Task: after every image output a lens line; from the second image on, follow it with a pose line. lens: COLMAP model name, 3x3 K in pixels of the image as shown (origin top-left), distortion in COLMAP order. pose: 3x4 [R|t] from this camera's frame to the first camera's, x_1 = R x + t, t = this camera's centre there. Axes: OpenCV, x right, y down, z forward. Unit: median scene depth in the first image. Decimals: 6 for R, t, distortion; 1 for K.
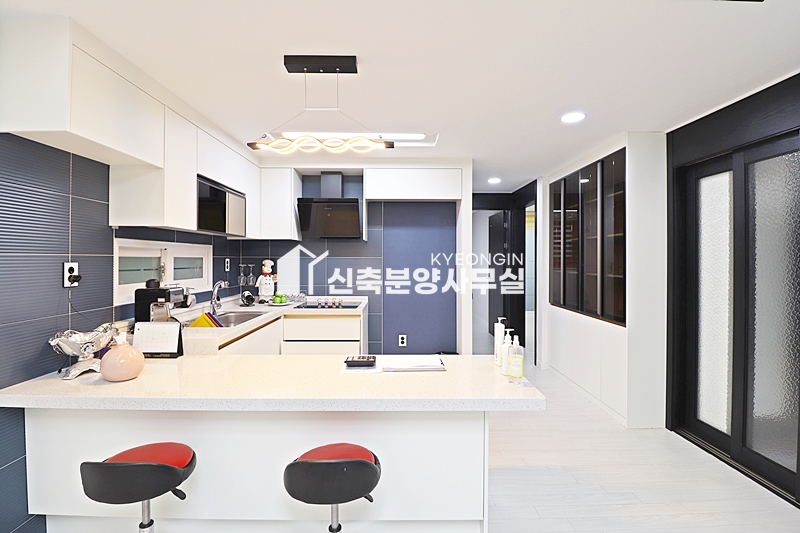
lens RADIAL K [[368.3, 0, 400.4], [0, 368.3, 265.2], [0, 0, 1]] dist [-0.004835, -0.009558]
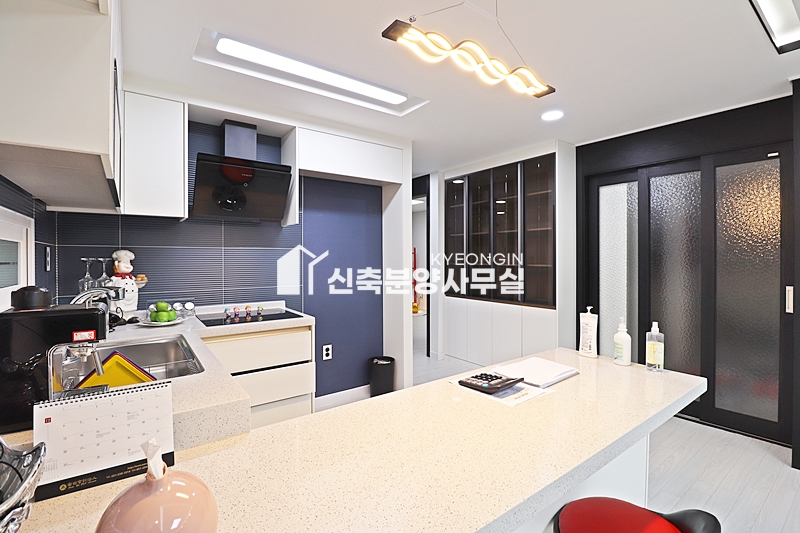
lens RADIAL K [[368.3, 0, 401.4], [0, 368.3, 265.0], [0, 0, 1]] dist [-0.004835, -0.009558]
pose [[0.810526, -0.016361, 0.585474, -0.360082], [0.014432, 0.999864, 0.007961, 0.010801], [-0.585525, 0.001997, 0.810652, 0.278034]]
